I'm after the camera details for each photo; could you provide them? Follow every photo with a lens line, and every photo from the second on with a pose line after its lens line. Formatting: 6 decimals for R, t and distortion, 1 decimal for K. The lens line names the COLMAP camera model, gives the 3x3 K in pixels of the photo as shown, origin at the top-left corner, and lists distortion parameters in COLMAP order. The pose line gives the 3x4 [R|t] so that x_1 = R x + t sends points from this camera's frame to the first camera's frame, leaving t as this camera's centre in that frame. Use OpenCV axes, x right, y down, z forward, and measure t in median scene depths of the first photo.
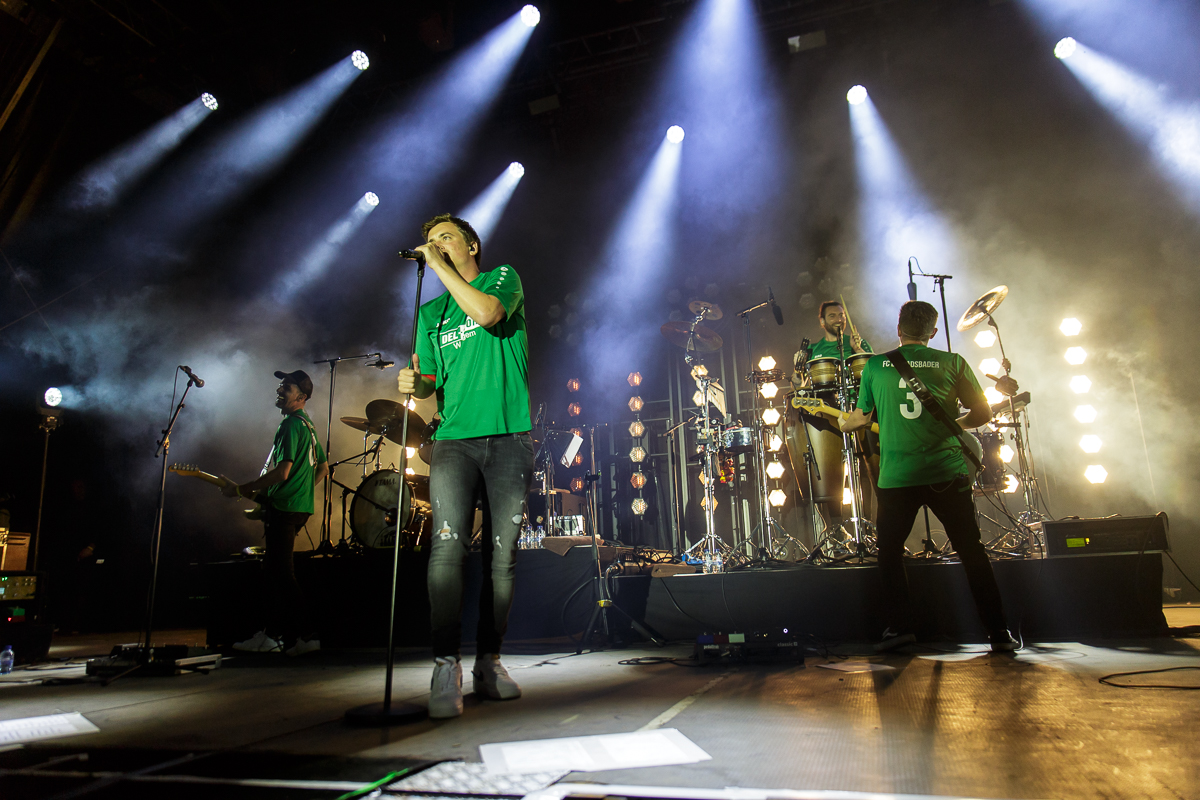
lens RADIAL K [[797.2, 0, 600.0], [0, 797.2, 400.0], [0, 0, 1]] dist [-0.002164, 0.001626]
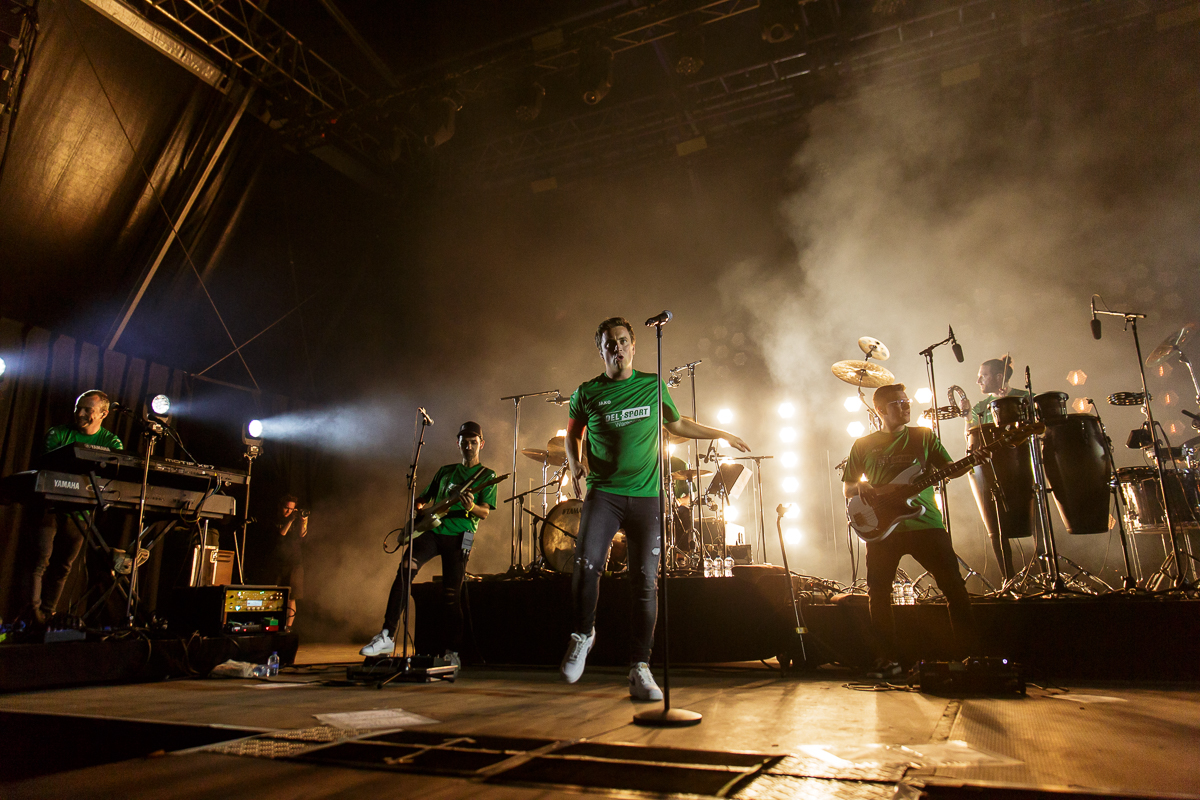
lens RADIAL K [[804.8, 0, 600.0], [0, 804.8, 400.0], [0, 0, 1]] dist [0.001856, -0.001305]
pose [[0.991930, -0.005003, -0.126687, -0.093902], [0.001281, 0.999566, -0.029445, -0.014554], [0.126779, 0.029045, 0.991506, -0.077045]]
